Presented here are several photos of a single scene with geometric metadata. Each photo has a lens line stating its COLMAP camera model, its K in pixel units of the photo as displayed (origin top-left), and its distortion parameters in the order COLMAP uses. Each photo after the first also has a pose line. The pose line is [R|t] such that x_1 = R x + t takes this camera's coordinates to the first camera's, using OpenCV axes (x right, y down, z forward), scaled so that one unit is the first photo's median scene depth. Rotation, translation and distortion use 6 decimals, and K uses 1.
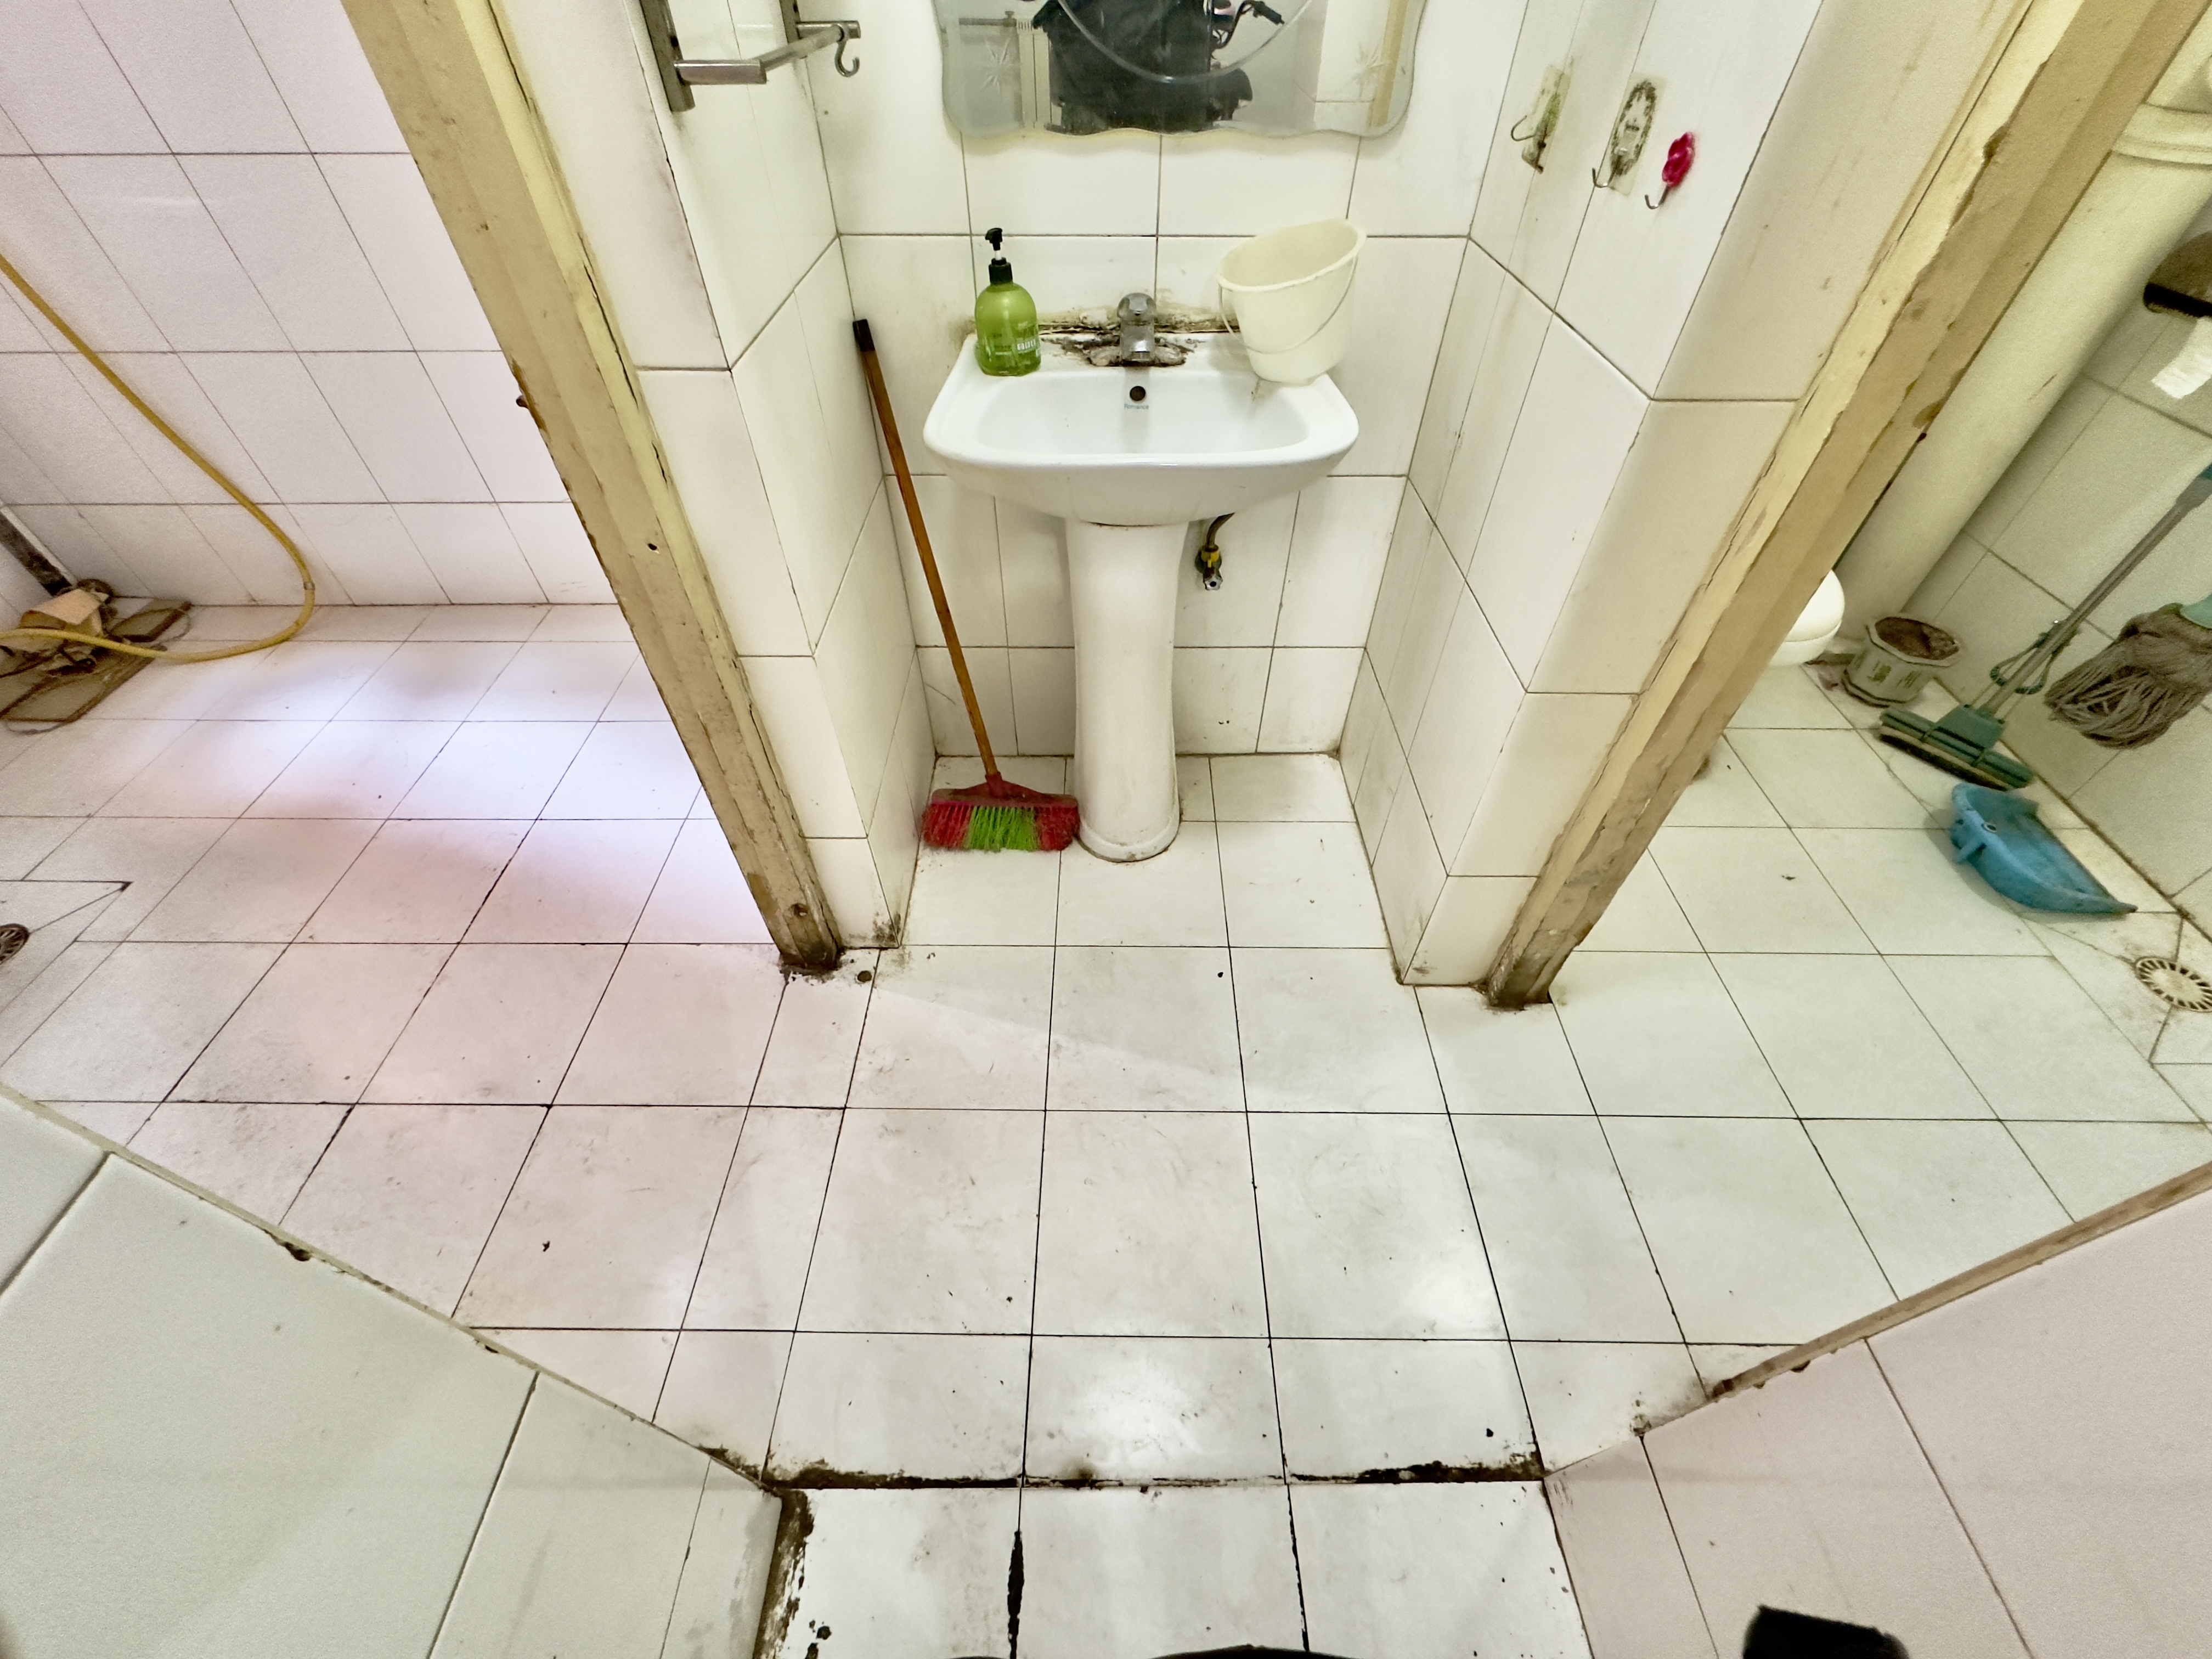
lens RADIAL K [[879.1, 0, 1098.2], [0, 879.1, 832.5], [0, 0, 1]] dist [-0.002622, 0.000728]
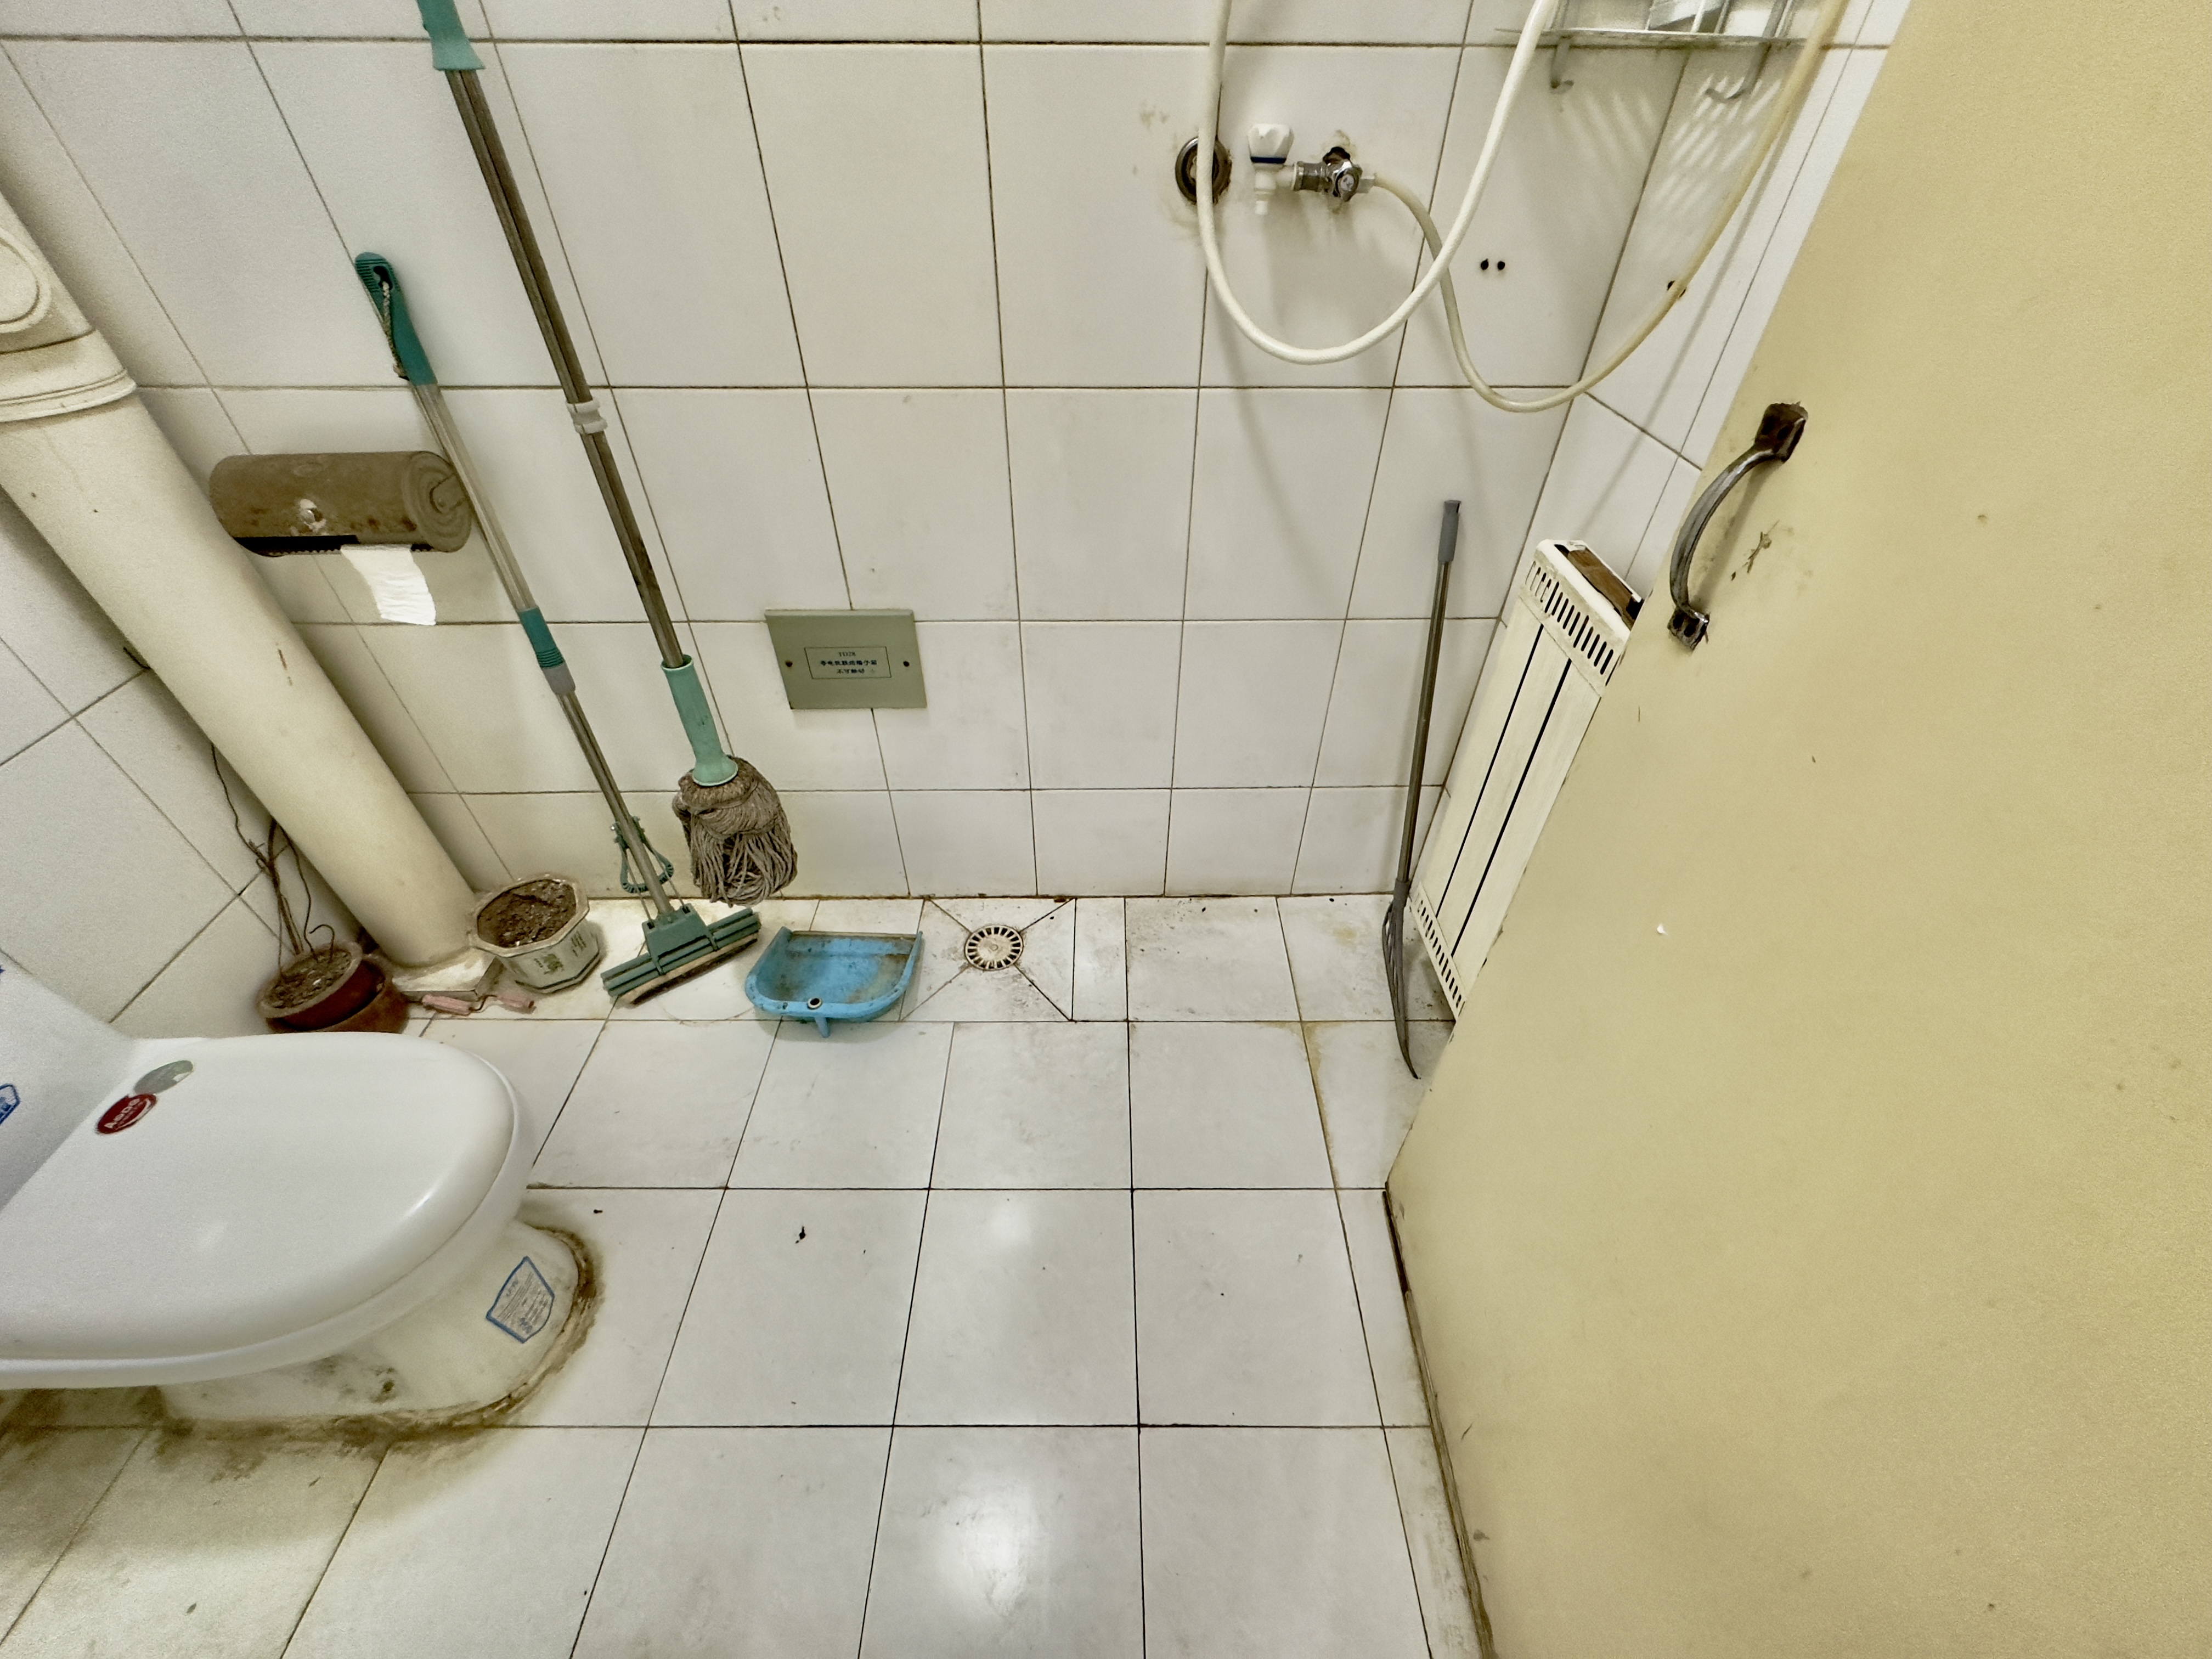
lens RADIAL K [[879.1, 0, 1107.6], [0, 879.1, 826.5], [0, 0, 1]] dist [-0.002622, 0.000728]
pose [[-0.013287, -0.658614, 0.752364, 0.429494], [0.720999, 0.515026, 0.463583, -0.283297], [-0.692809, 0.548613, 0.468016, 0.256213]]
